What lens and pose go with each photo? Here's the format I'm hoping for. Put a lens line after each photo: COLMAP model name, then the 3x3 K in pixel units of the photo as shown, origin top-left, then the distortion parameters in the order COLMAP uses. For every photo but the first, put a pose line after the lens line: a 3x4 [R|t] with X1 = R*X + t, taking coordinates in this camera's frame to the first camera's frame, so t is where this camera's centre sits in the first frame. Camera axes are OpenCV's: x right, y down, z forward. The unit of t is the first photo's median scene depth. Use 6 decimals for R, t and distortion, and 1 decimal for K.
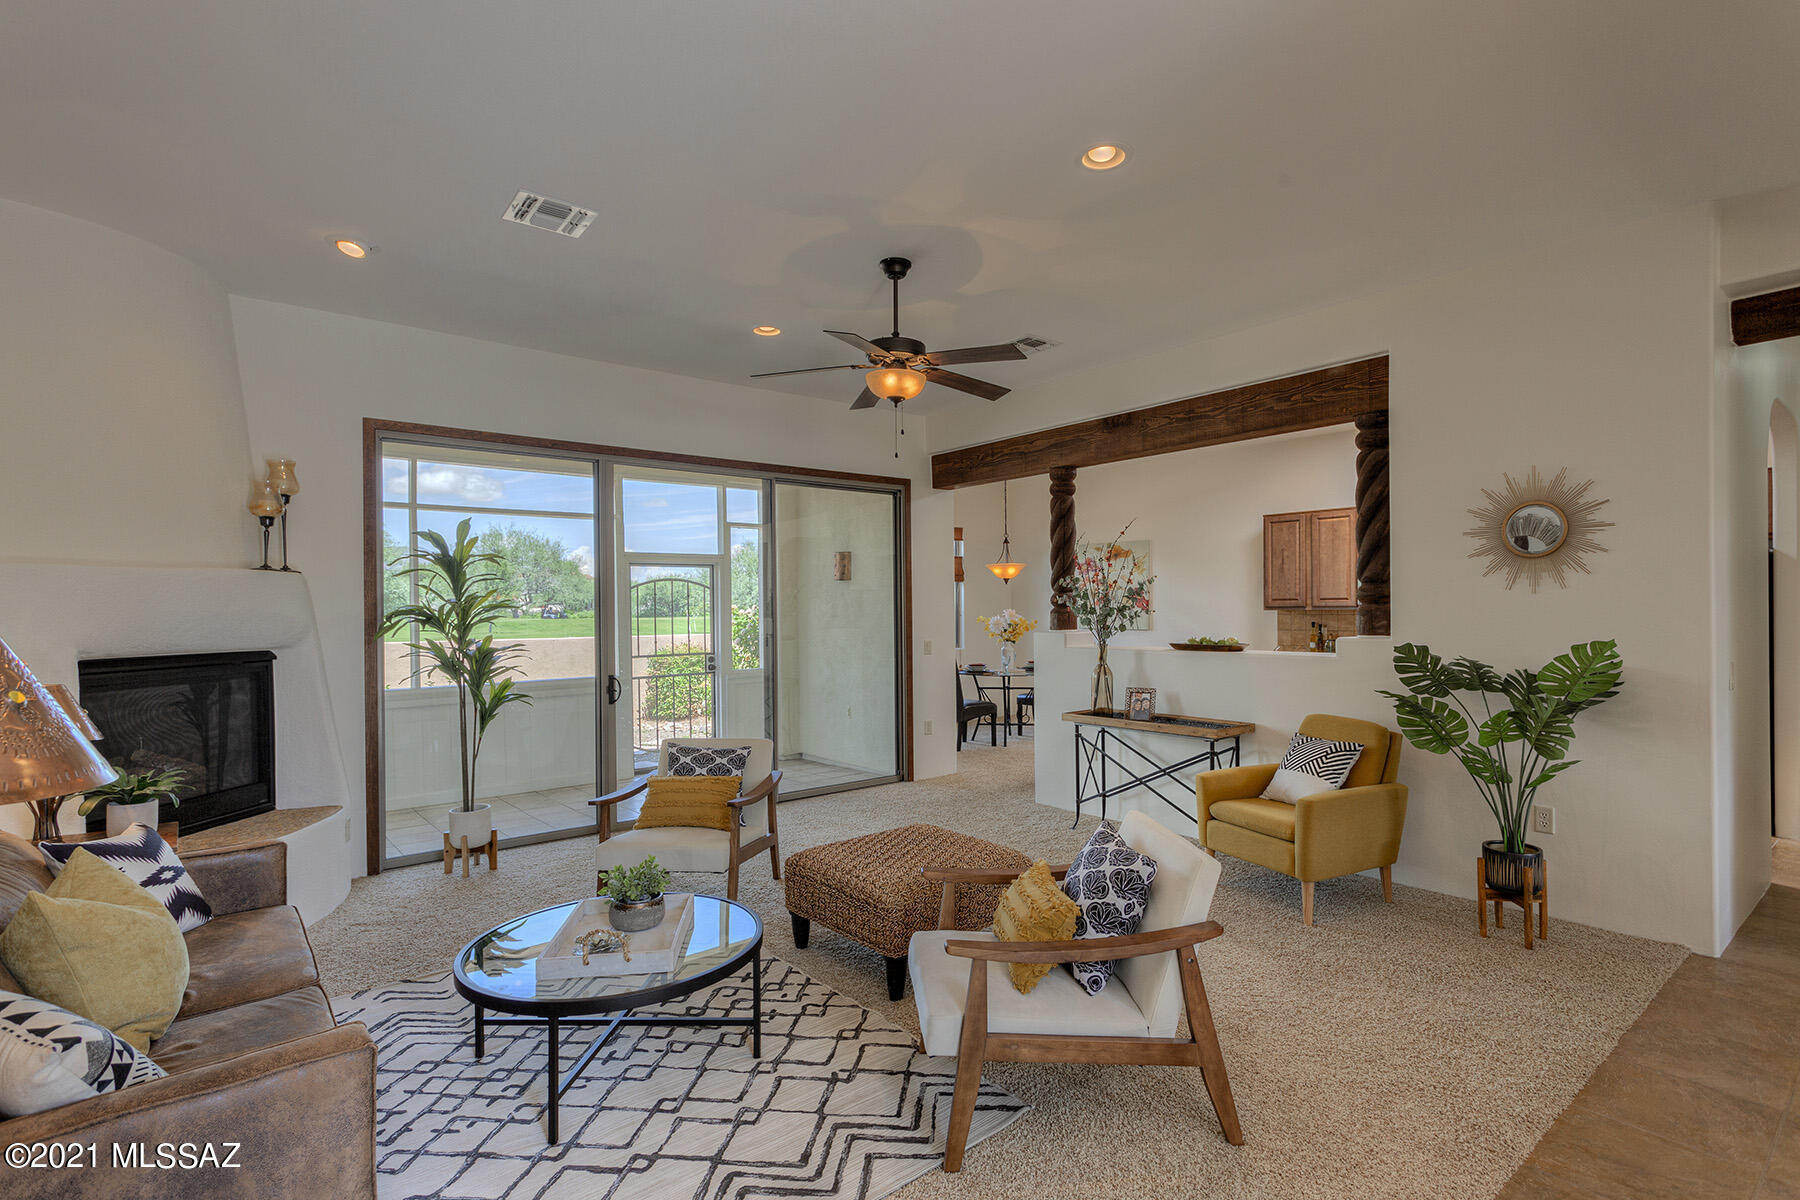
lens RADIAL K [[865.0, 0, 937.9], [0, 865.0, 611.2], [0, 0, 1]] dist [0.004941, 0.003703]
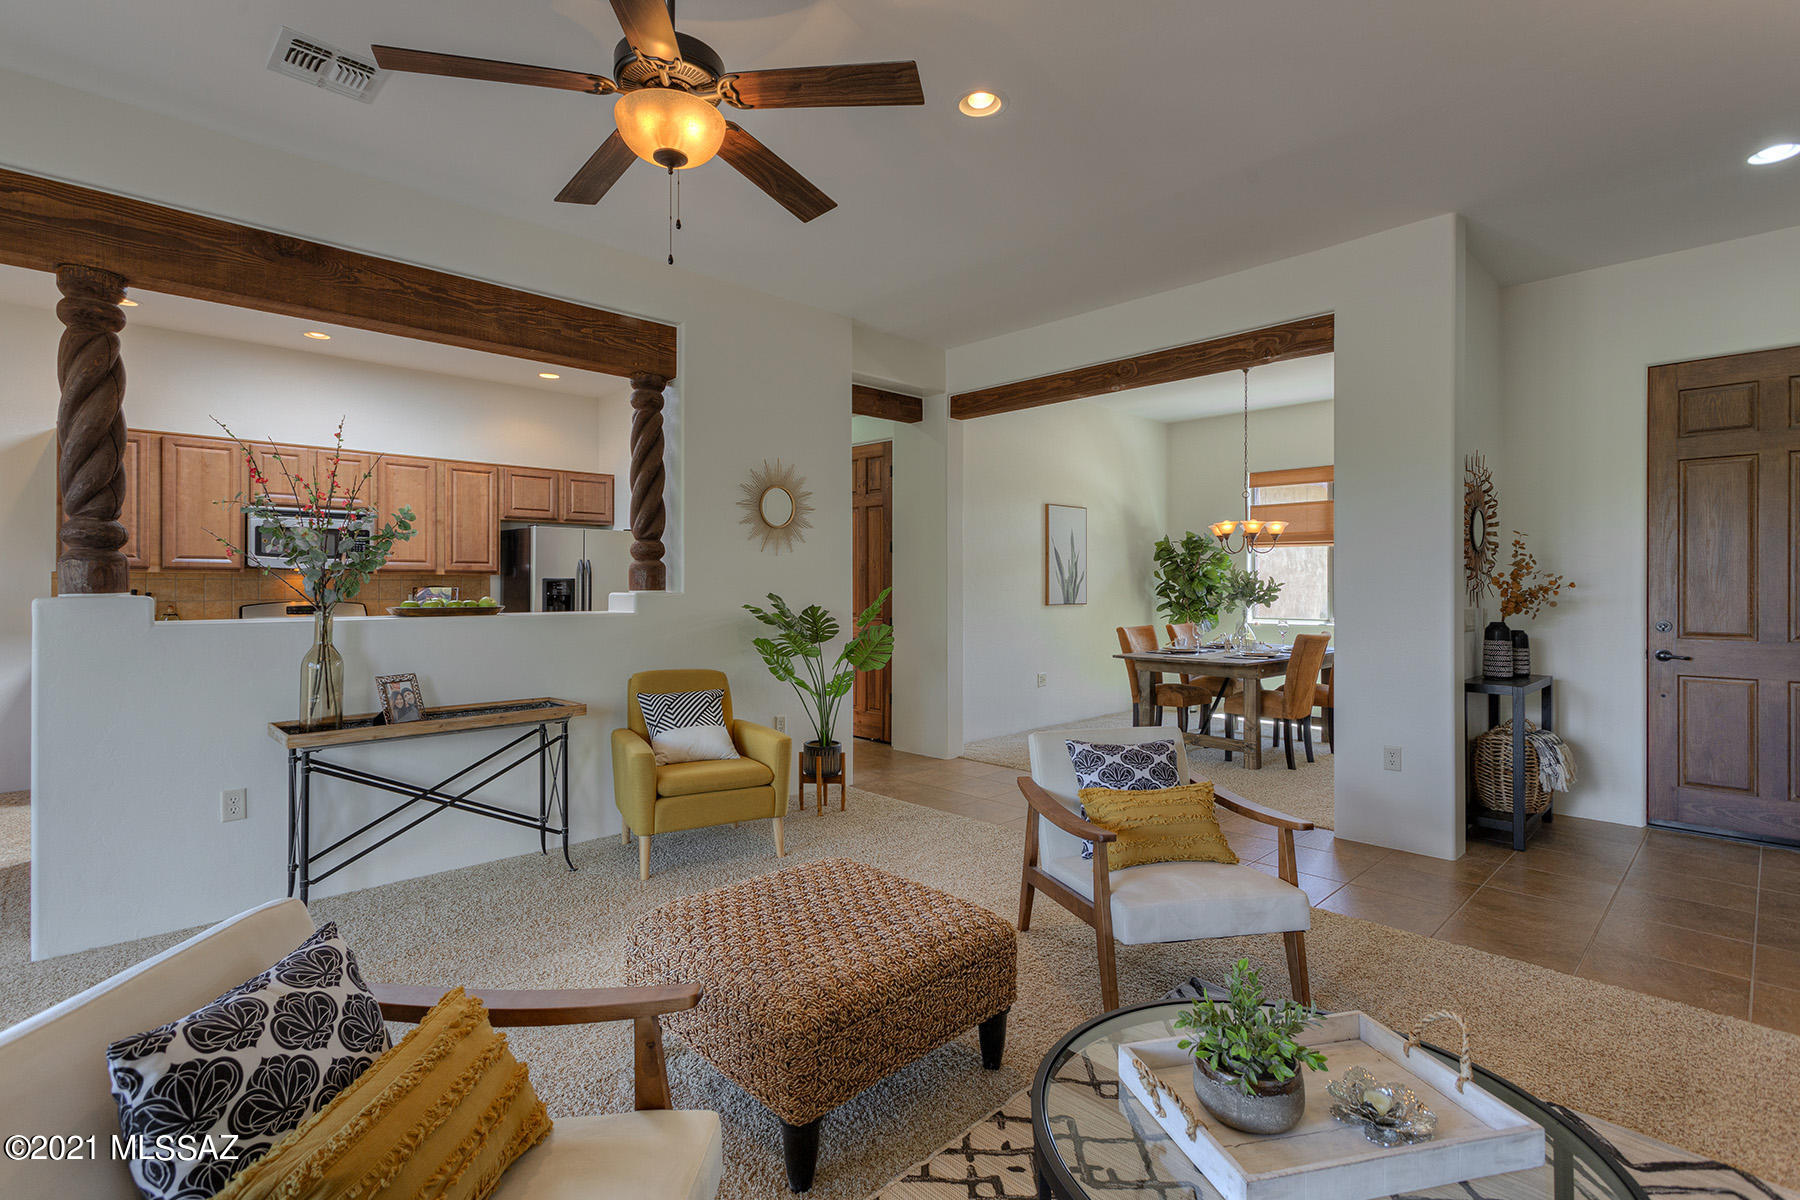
lens RADIAL K [[865.0, 0, 884.4], [0, 865.0, 586.3], [0, 0, 1]] dist [0.004941, 0.003703]
pose [[-0.065290, 0.010260, 0.997814, -0.458937], [0.004004, 0.999942, -0.010020, 0.028968], [-0.997858, 0.003341, -0.065327, 0.671391]]
